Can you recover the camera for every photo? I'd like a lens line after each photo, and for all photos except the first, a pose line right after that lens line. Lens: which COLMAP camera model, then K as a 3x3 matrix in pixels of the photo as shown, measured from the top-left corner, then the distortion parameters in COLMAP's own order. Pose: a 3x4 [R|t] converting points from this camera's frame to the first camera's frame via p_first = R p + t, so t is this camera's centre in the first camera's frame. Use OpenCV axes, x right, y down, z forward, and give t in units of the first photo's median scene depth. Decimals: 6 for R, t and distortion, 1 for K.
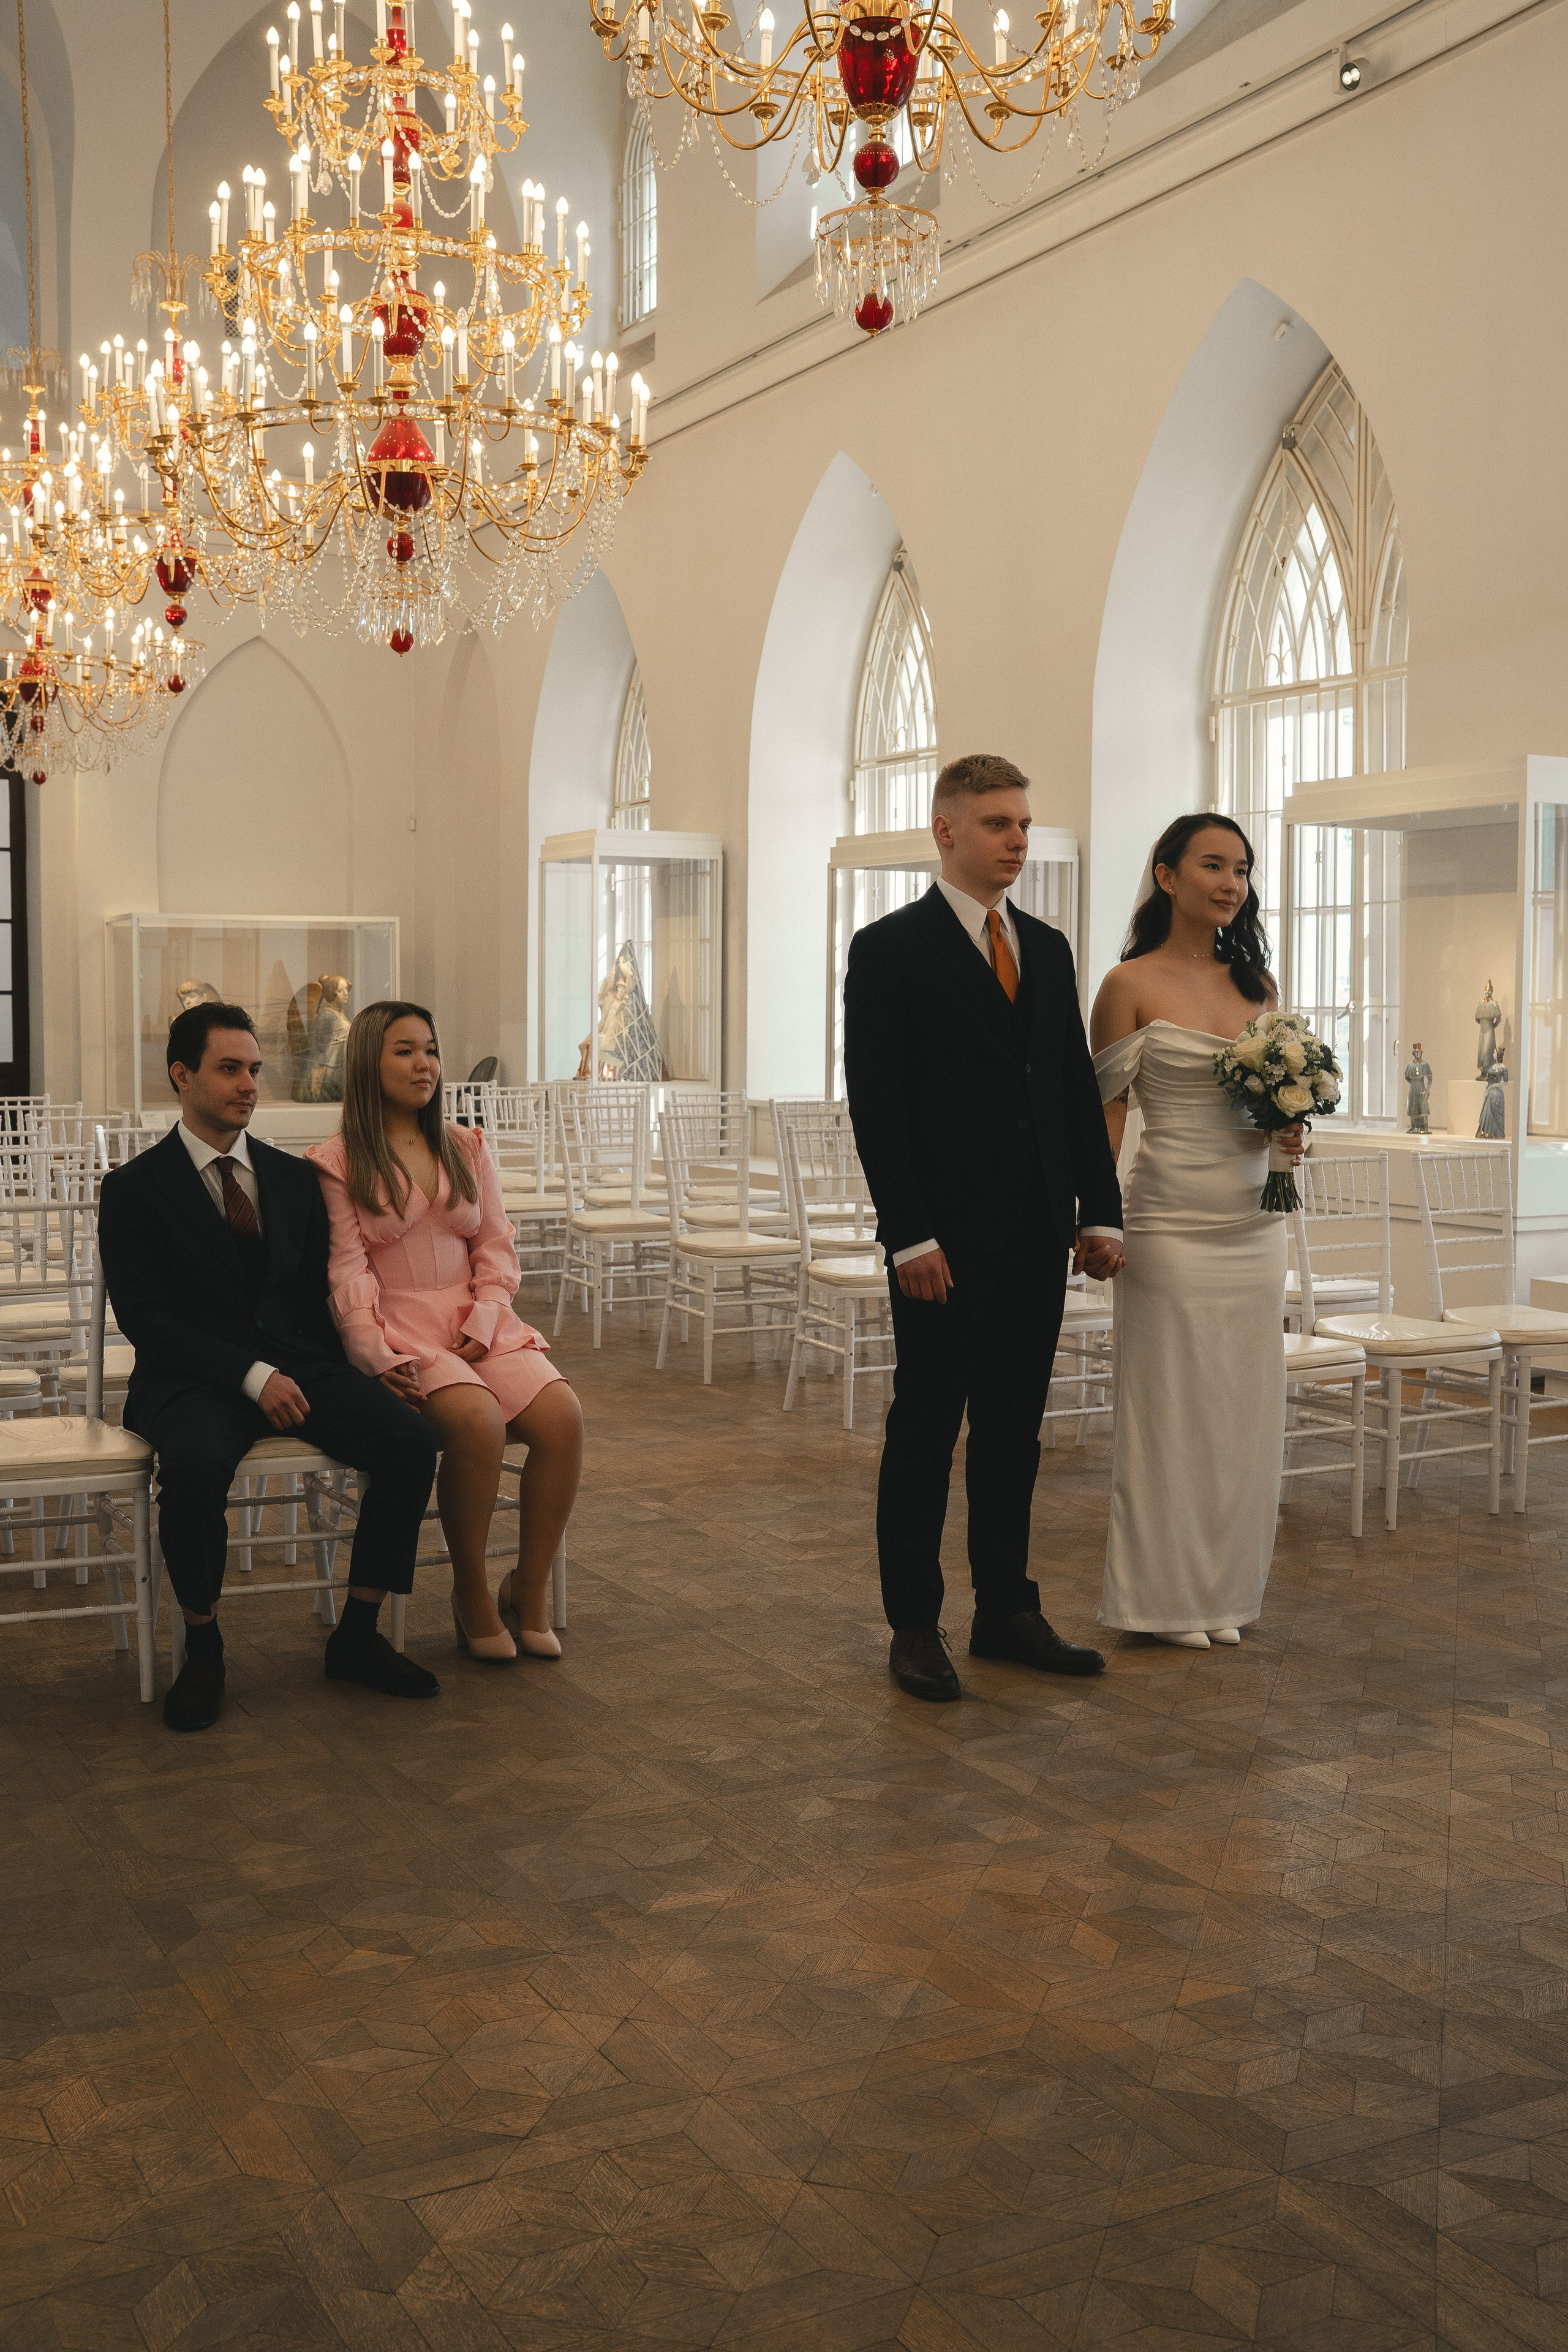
lens RADIAL K [[2382.5, 0, 784.0], [0, 2382.5, 1176.0], [0, 0, 1]] dist [0.001024, 0.001556]
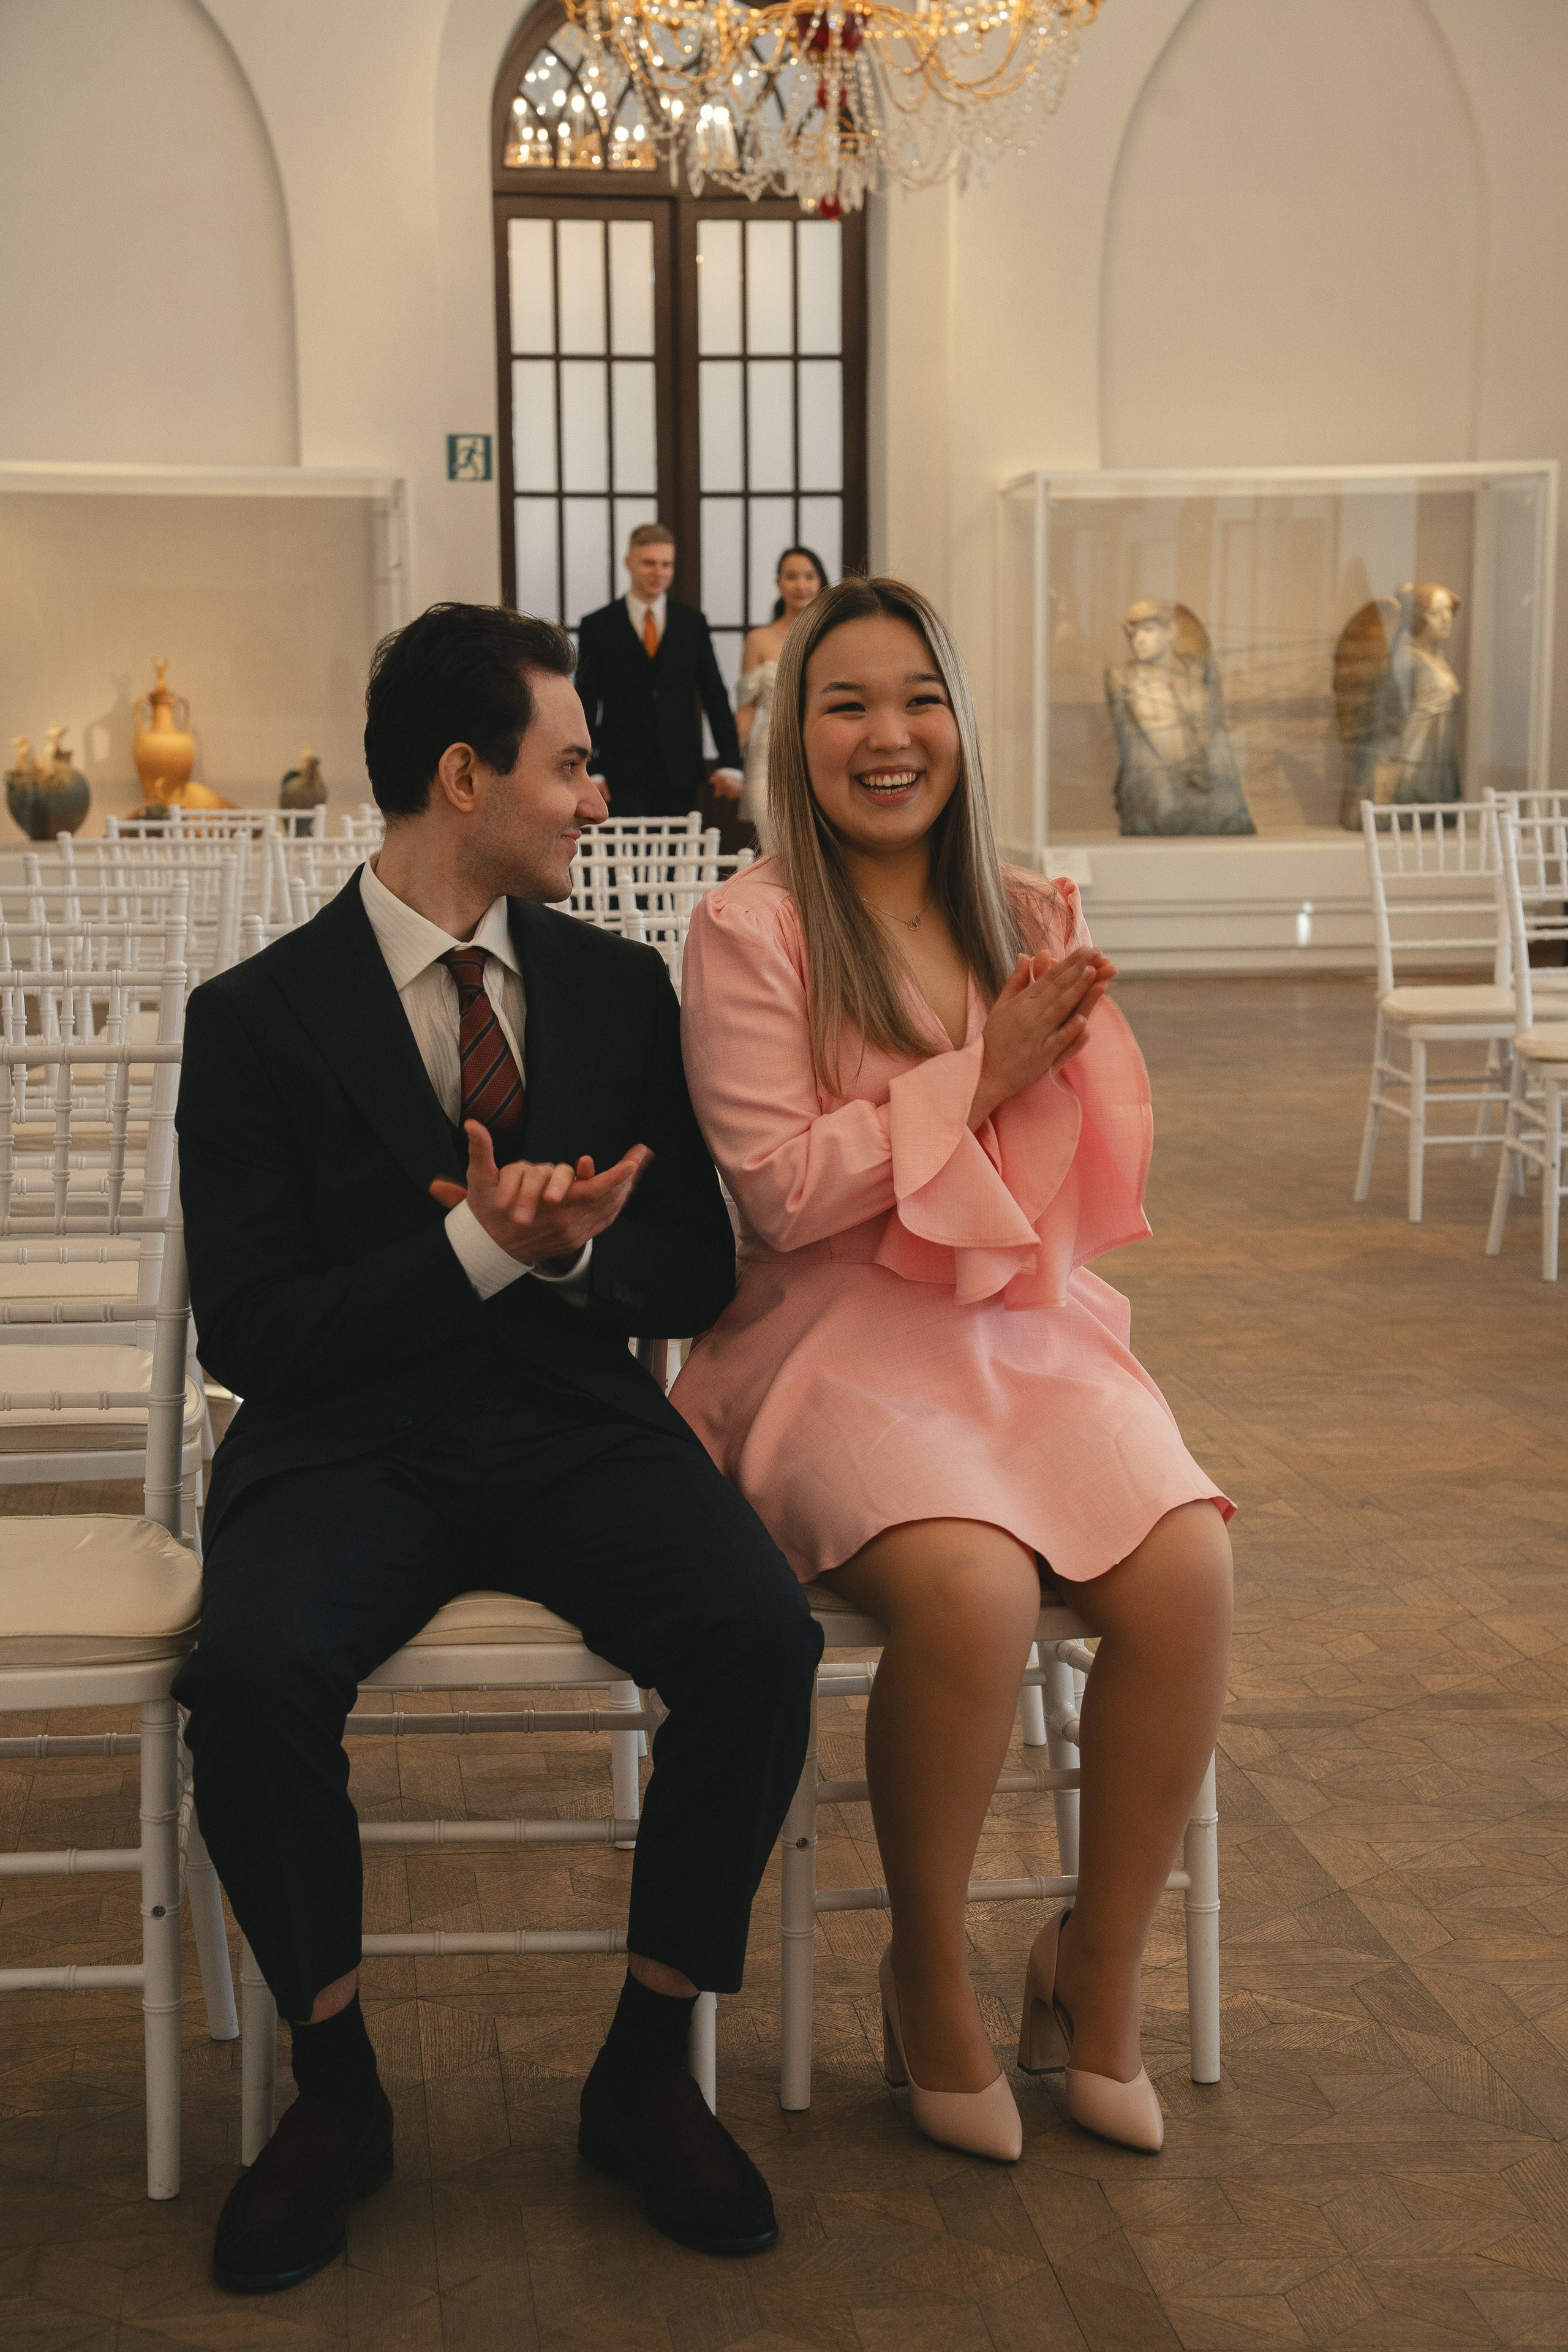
lens RADIAL K [[4612.3, 0, 784.0], [0, 4612.3, 1176.0], [0, 0, 1]] dist [-0.005744, 6.313834]
pose [[0.948256, 0.029164, -0.316165, 0.099221], [-0.015538, 0.998842, 0.045534, -0.006151], [0.317126, -0.038266, 0.947611, 0.212026]]
